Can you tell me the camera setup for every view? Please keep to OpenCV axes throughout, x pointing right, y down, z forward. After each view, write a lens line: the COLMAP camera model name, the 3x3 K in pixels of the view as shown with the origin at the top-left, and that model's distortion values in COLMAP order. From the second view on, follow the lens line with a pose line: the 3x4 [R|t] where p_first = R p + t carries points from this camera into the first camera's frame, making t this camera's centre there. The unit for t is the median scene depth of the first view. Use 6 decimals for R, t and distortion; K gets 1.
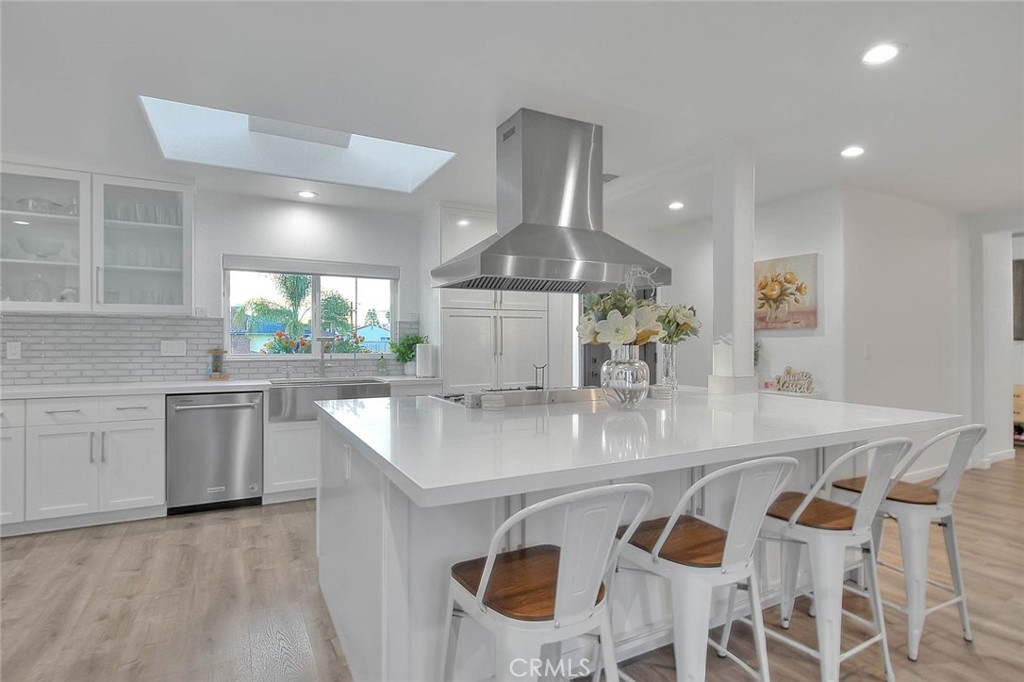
lens RADIAL K [[518.1, 0, 505.4], [0, 518.1, 338.0], [0, 0, 1]] dist [-0.004571, -0.002928]
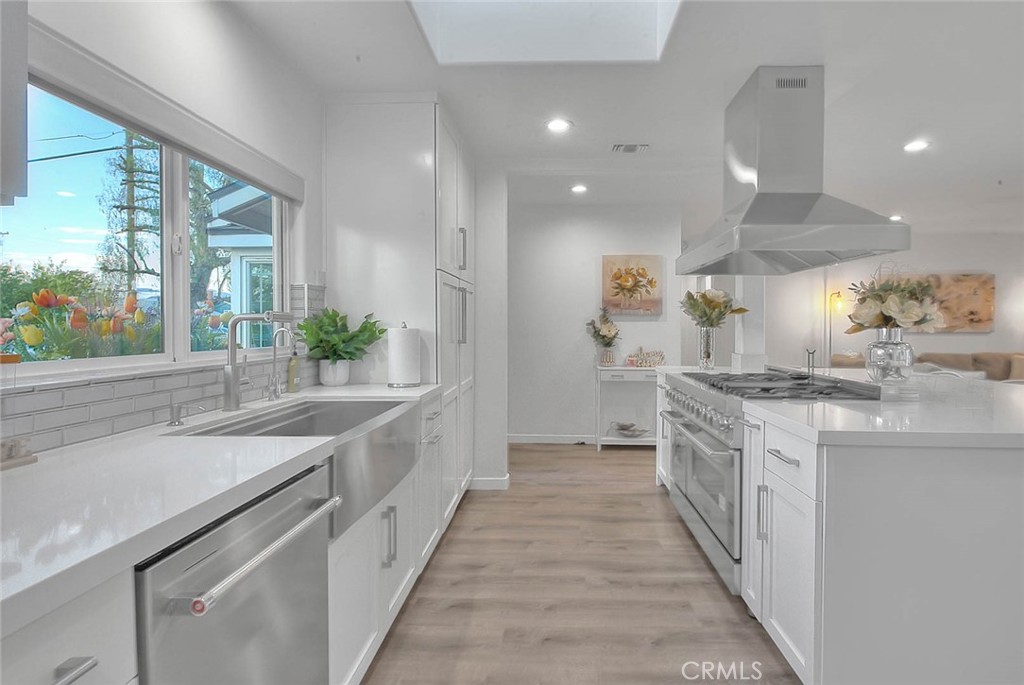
lens RADIAL K [[518.1, 0, 545.0], [0, 518.1, 332.0], [0, 0, 1]] dist [-0.004571, -0.002928]
pose [[0.492359, -0.008778, 0.870348, -0.628615], [-0.010062, 0.999825, 0.015776, 0.005522], [-0.870334, -0.016525, 0.492185, 0.619534]]
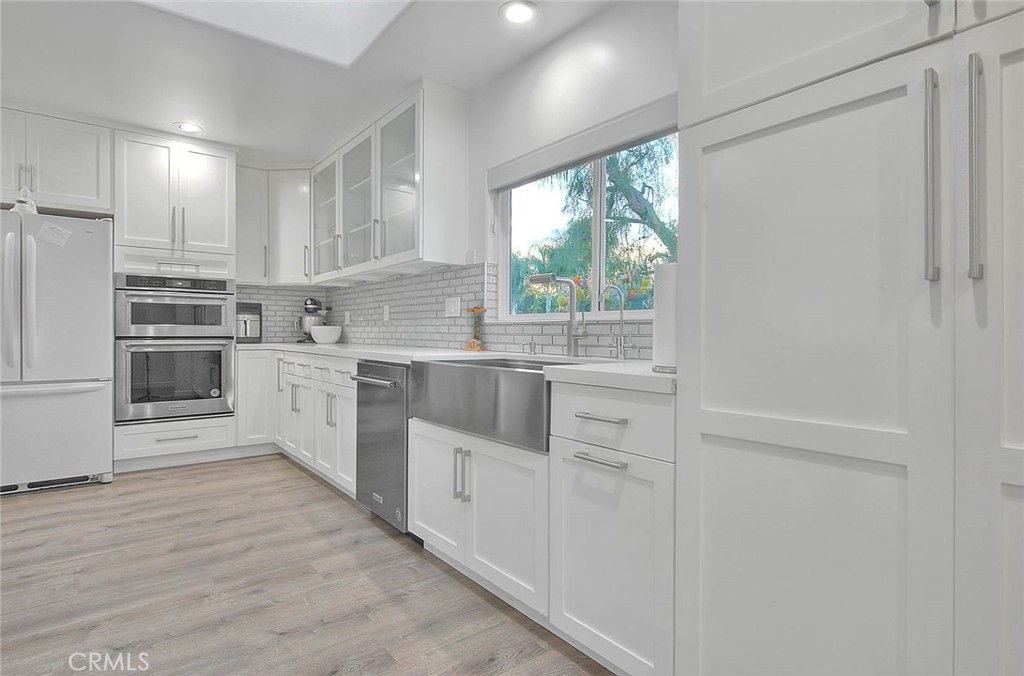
lens RADIAL K [[526.7, 0, 501.1], [0, 526.7, 336.0], [0, 0, 1]] dist [-0.000012, -0.000751]
pose [[0.166419, 0.006652, -0.986033, 0.157324], [0.003601, 0.999966, 0.007353, 0.055710], [0.986048, -0.004774, 0.166390, 0.898988]]
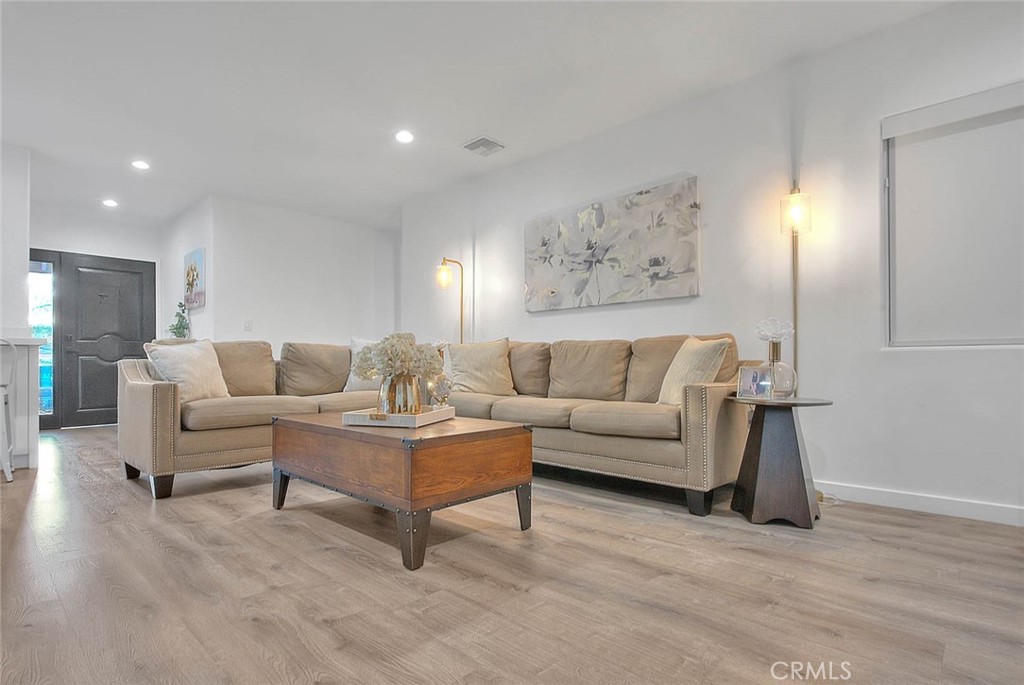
lens RADIAL K [[518.1, 0, 514.0], [0, 518.1, 350.7], [0, 0, 1]] dist [-0.004571, -0.002928]
pose [[0.946698, -0.000317, 0.322123, 0.875638], [0.004501, 0.999915, -0.012246, 0.105534], [-0.322091, 0.013043, 0.946619, -0.413909]]
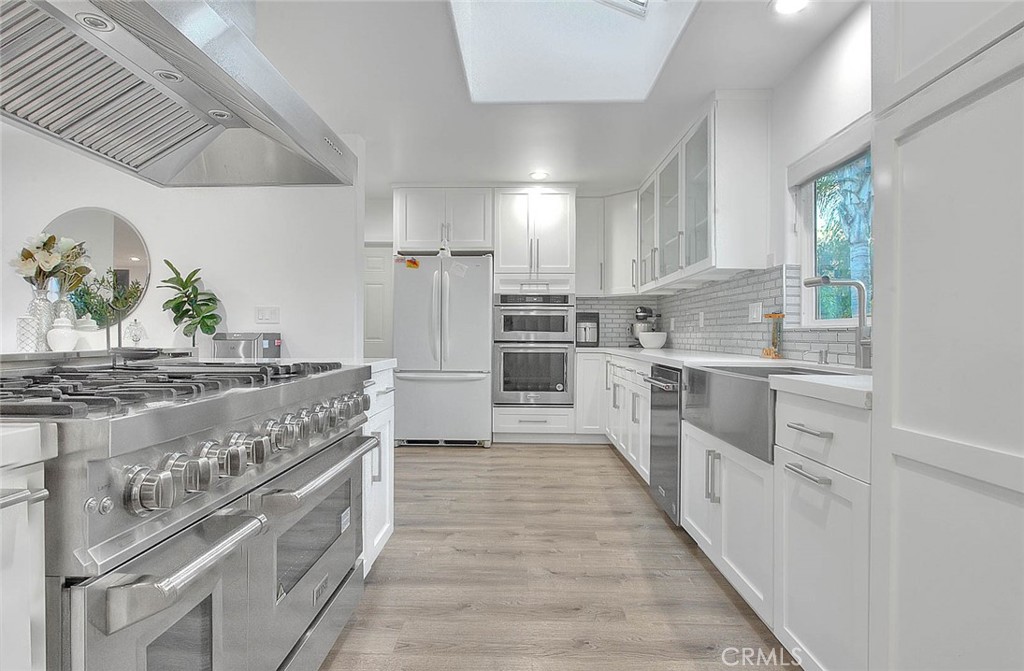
lens RADIAL K [[531.9, 0, 506.3], [0, 531.9, 337.0], [0, 0, 1]] dist [0.000239, 0.000191]
pose [[-0.488788, -0.000660, -0.872402, 0.215478], [0.000464, 0.999999, -0.001016, 0.053797], [0.872402, -0.000902, -0.488788, 1.018332]]
